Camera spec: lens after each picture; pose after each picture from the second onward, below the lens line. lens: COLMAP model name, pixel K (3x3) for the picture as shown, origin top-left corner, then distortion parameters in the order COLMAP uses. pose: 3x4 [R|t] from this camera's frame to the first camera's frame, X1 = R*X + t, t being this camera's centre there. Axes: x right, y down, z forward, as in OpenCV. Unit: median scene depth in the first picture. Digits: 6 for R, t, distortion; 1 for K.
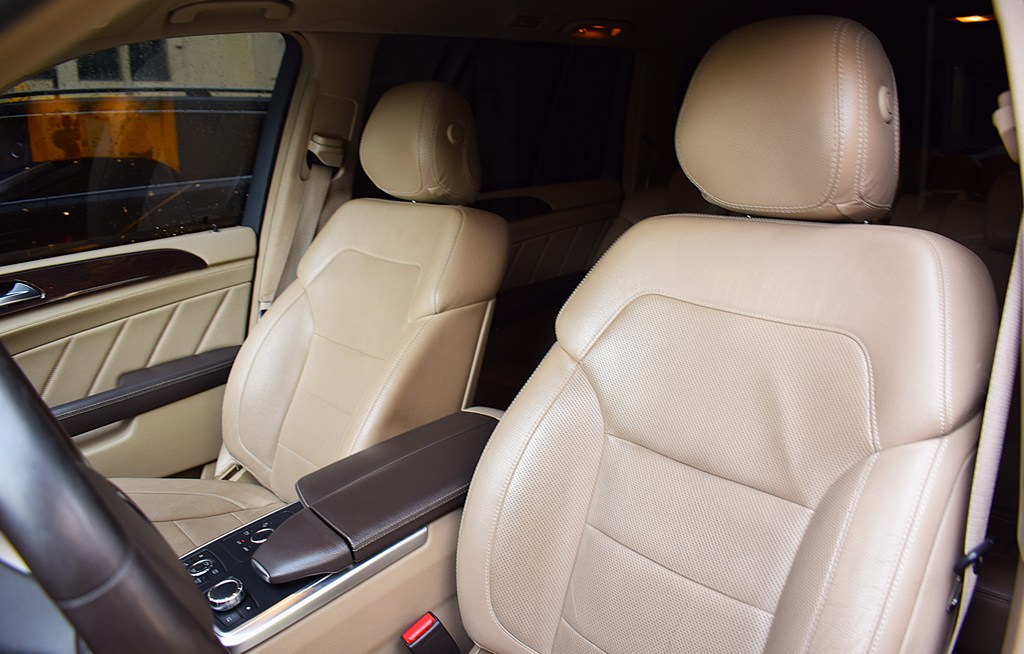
lens RADIAL K [[798.7, 0, 509.4], [0, 798.7, 307.2], [0, 0, 1]] dist [-0.087534, 0.003940]
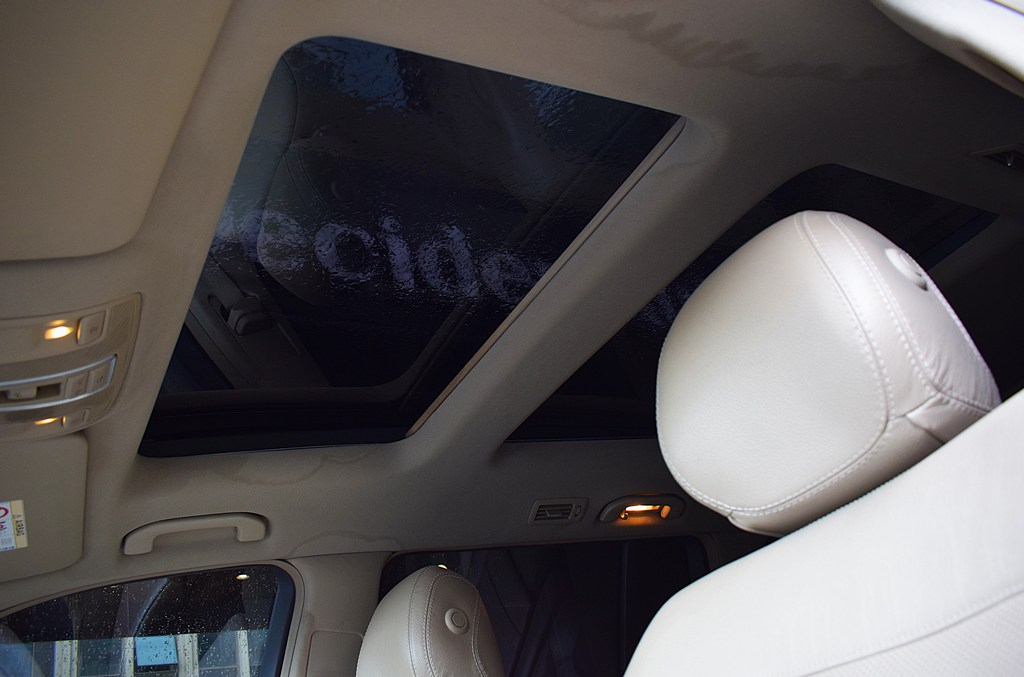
lens RADIAL K [[805.1, 0, 512.0], [0, 805.1, 338.5], [0, 0, 1]] dist [-0.081983, -0.001231]
pose [[0.966259, -0.250054, -0.061774, 0.102511], [0.144822, 0.725764, -0.672528, 0.114553], [0.213001, 0.640890, 0.737490, 0.263948]]
